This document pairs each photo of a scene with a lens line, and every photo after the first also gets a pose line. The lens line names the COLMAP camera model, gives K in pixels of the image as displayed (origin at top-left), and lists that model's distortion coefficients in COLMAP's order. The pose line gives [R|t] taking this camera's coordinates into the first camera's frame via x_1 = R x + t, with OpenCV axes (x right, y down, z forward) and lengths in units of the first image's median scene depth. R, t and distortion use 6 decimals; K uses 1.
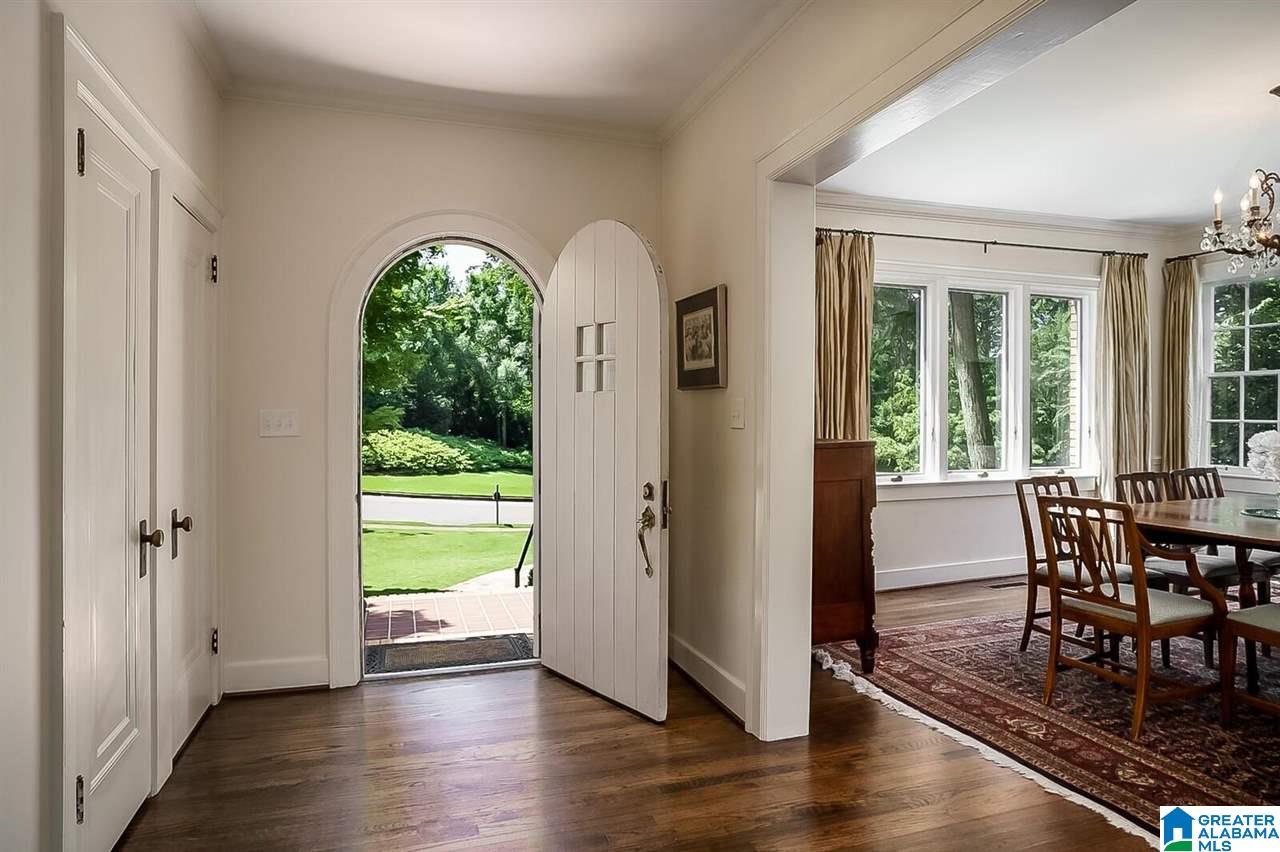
lens RADIAL K [[744.1, 0, 640.2], [0, 744.1, 413.3], [0, 0, 1]] dist [-0.035406, 0.016039]
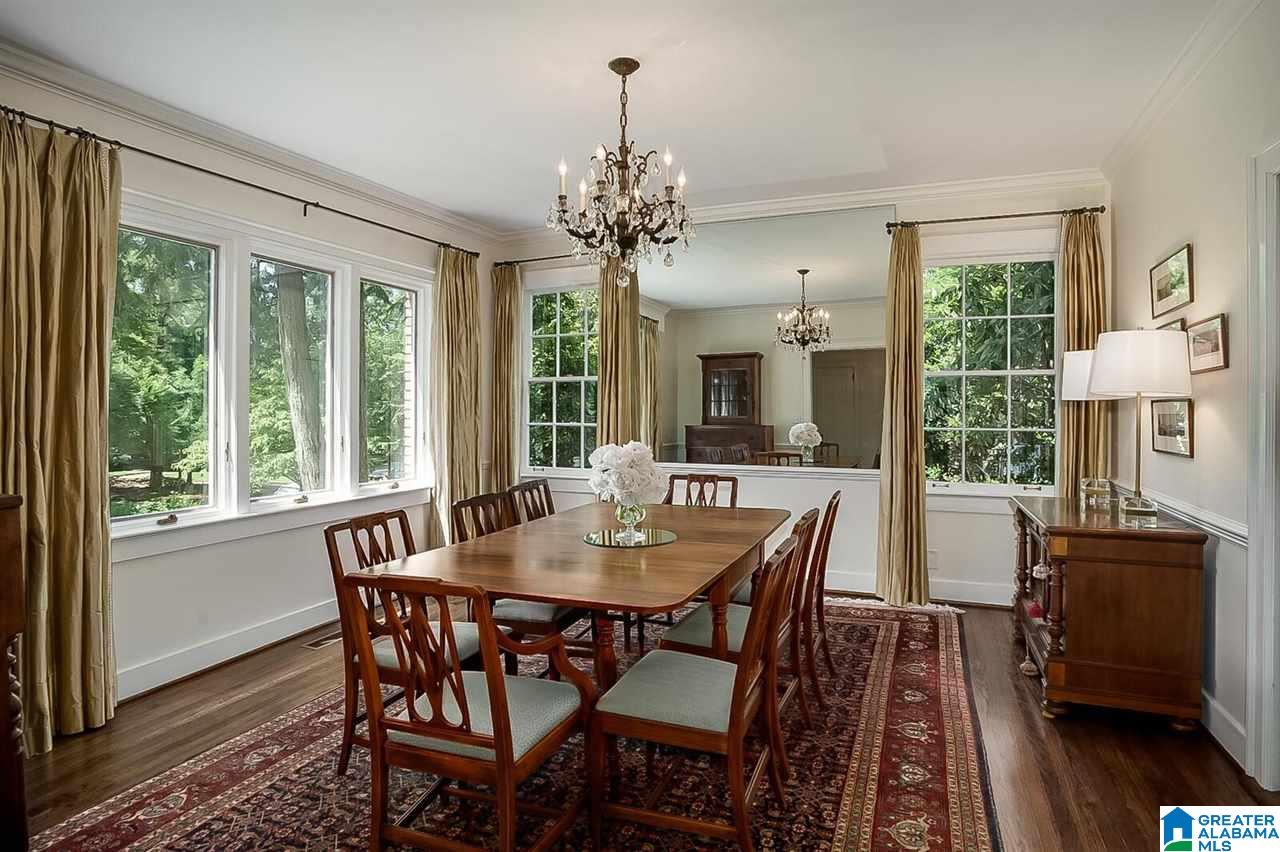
lens RADIAL K [[684.0, 0, 648.4], [0, 684.0, 412.9], [0, 0, 1]] dist [-0.028160, 0.007721]
pose [[0.648569, -0.007174, 0.761122, 0.171897], [0.003838, 0.999974, 0.006155, -0.012872], [-0.761146, -0.001071, 0.648580, 0.280744]]
